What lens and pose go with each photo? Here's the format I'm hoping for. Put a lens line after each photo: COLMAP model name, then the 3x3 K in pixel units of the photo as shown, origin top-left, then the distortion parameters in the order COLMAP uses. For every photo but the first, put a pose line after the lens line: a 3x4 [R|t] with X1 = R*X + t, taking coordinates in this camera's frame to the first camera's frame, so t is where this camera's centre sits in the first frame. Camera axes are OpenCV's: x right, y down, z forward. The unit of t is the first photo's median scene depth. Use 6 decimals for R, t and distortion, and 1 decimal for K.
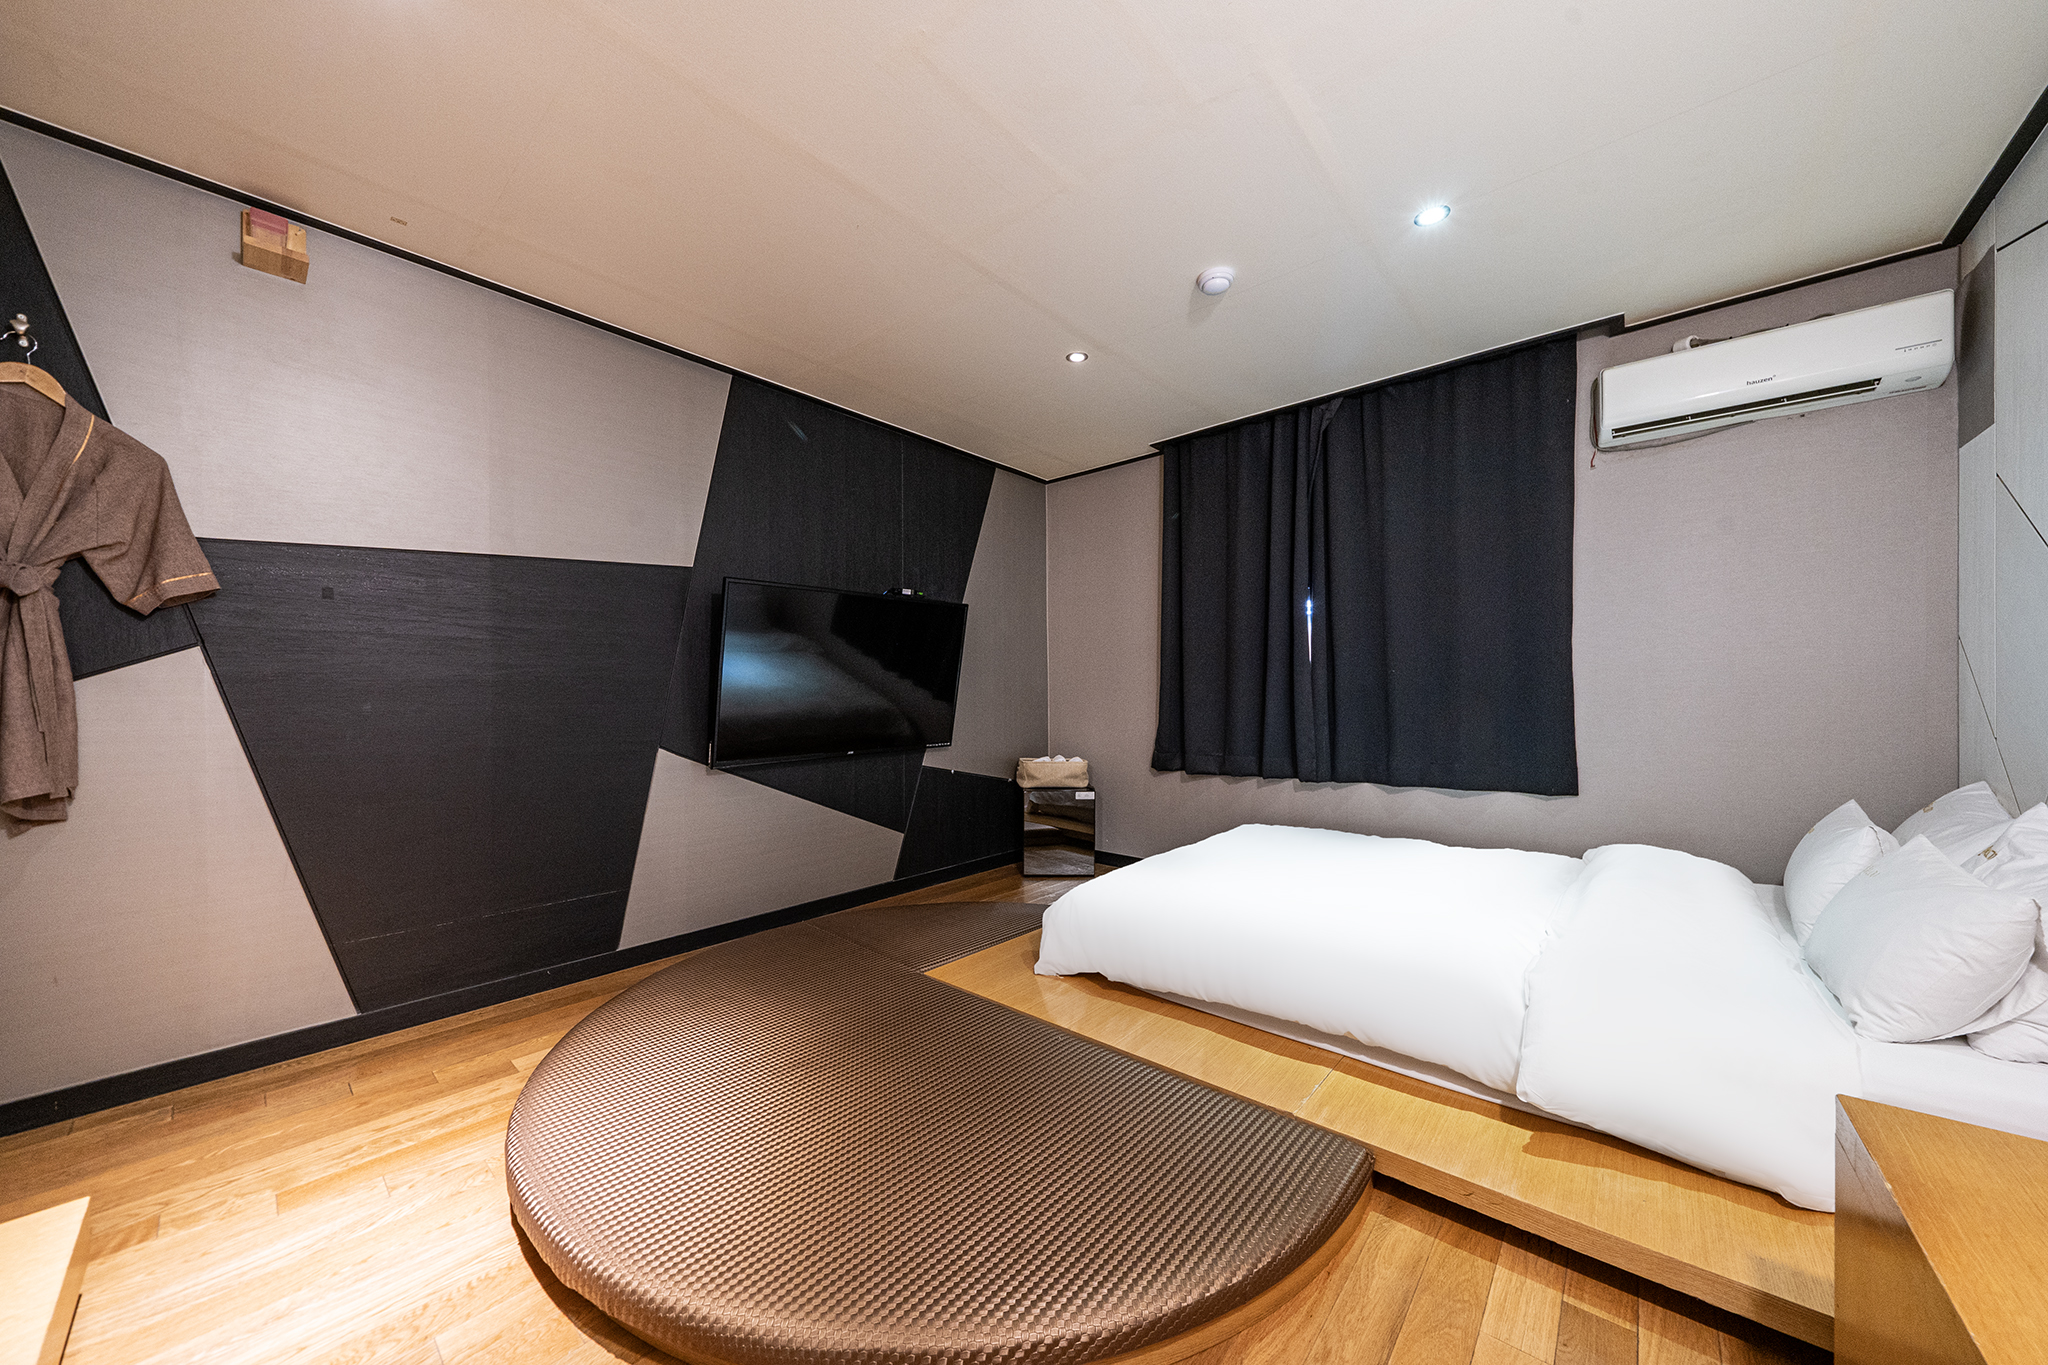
lens RADIAL K [[707.8, 0, 1028.7], [0, 707.8, 685.2], [0, 0, 1]] dist [-0.005998, -0.000822]
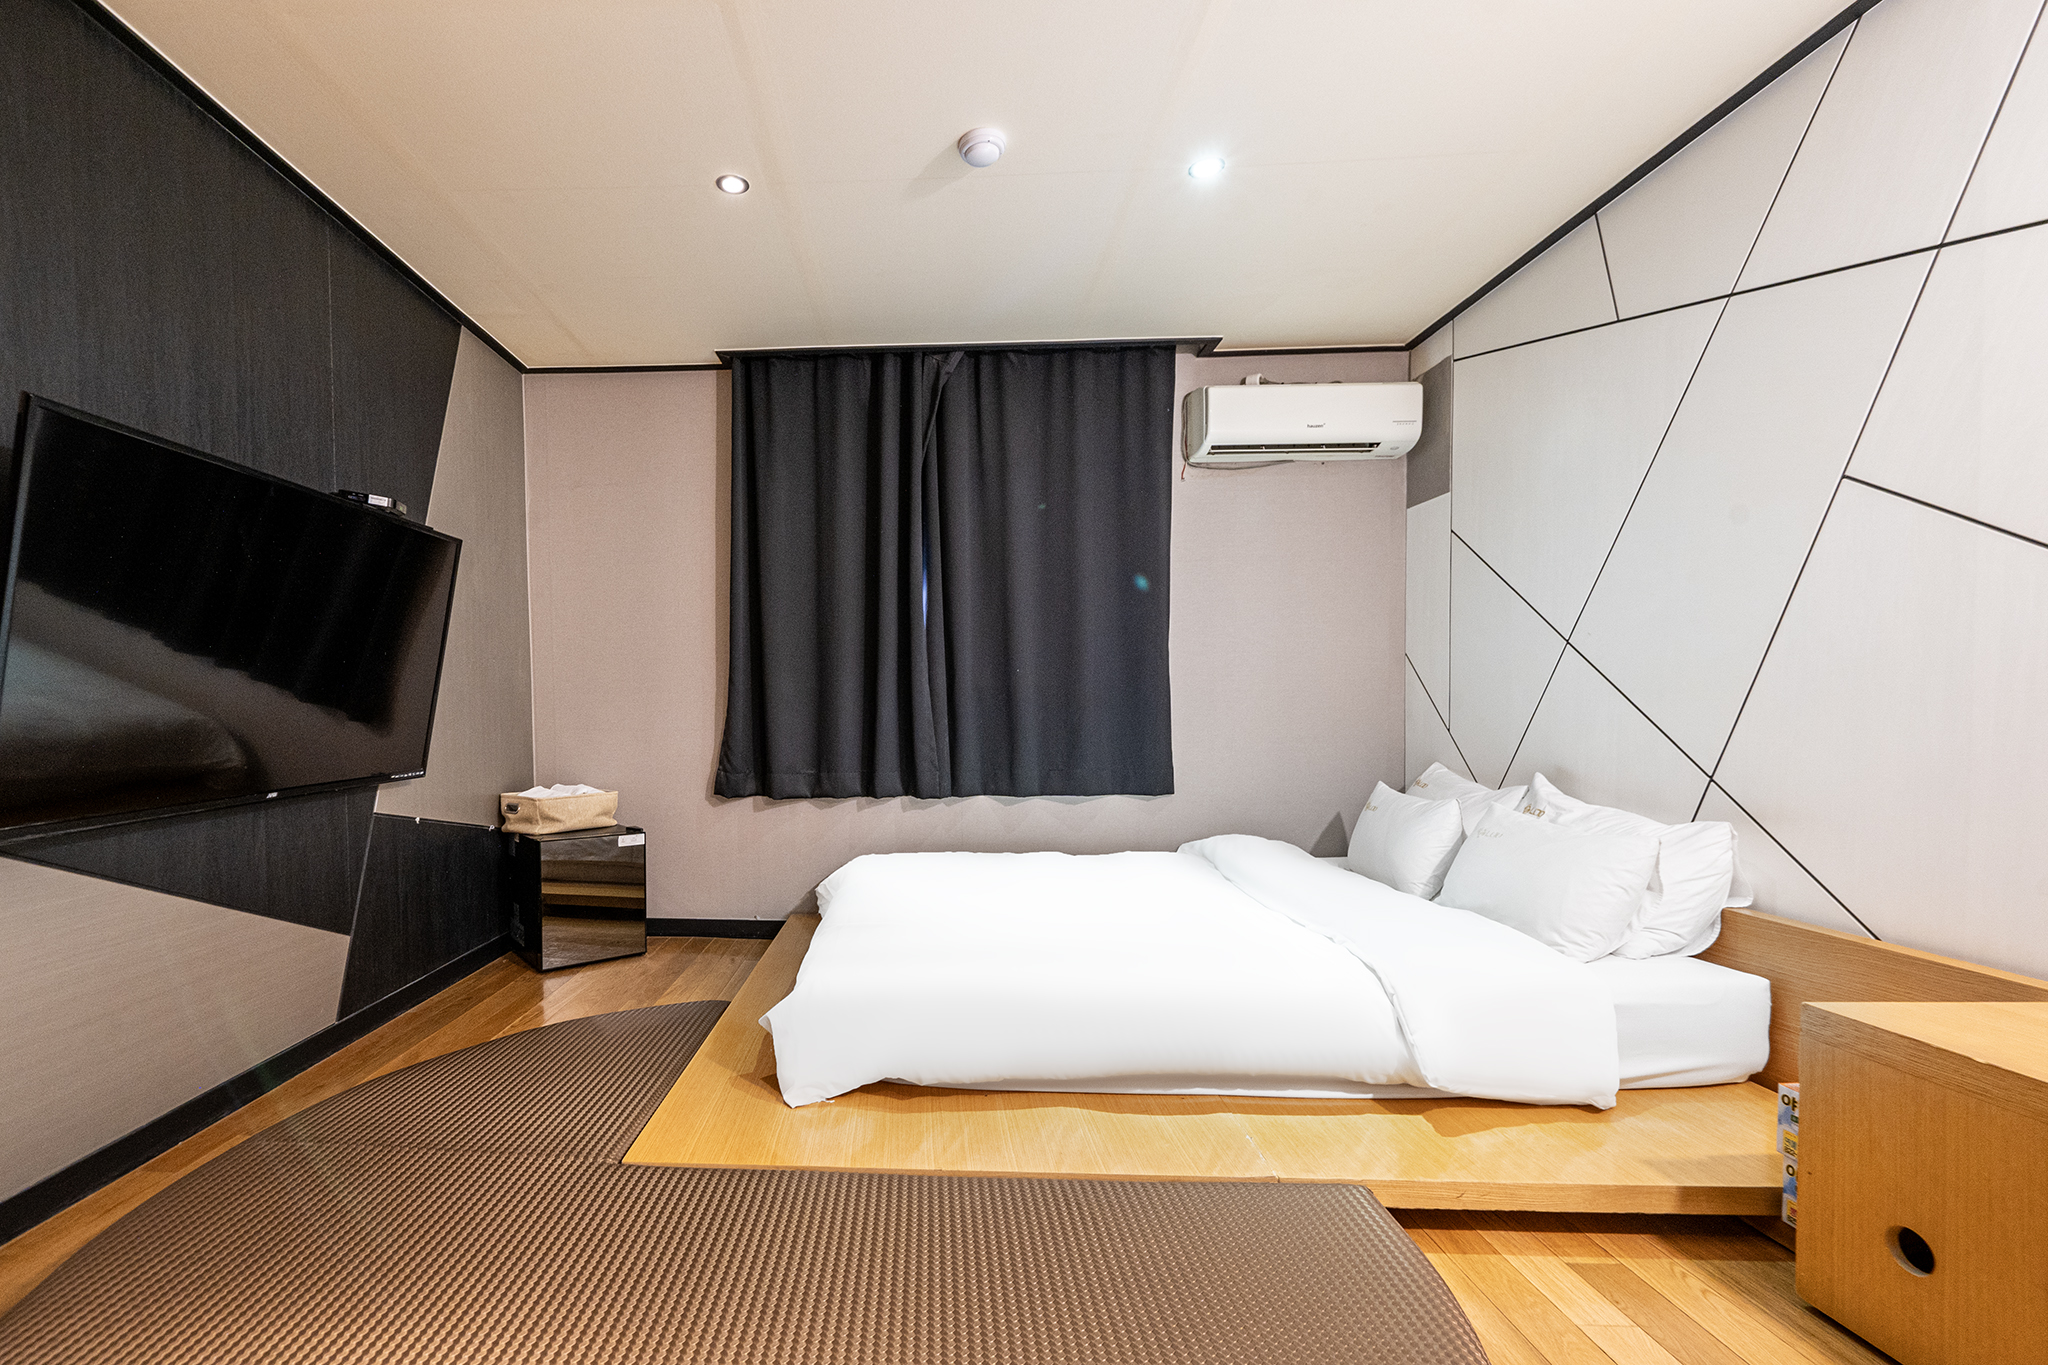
lens RADIAL K [[857.9, 0, 1022.9], [0, 857.9, 717.2], [0, 0, 1]] dist [0.002357, -0.000183]
pose [[0.787094, -0.006437, 0.616799, -0.172189], [-0.011589, 0.999615, 0.025221, 0.013203], [-0.616724, -0.027000, 0.786717, 0.137999]]
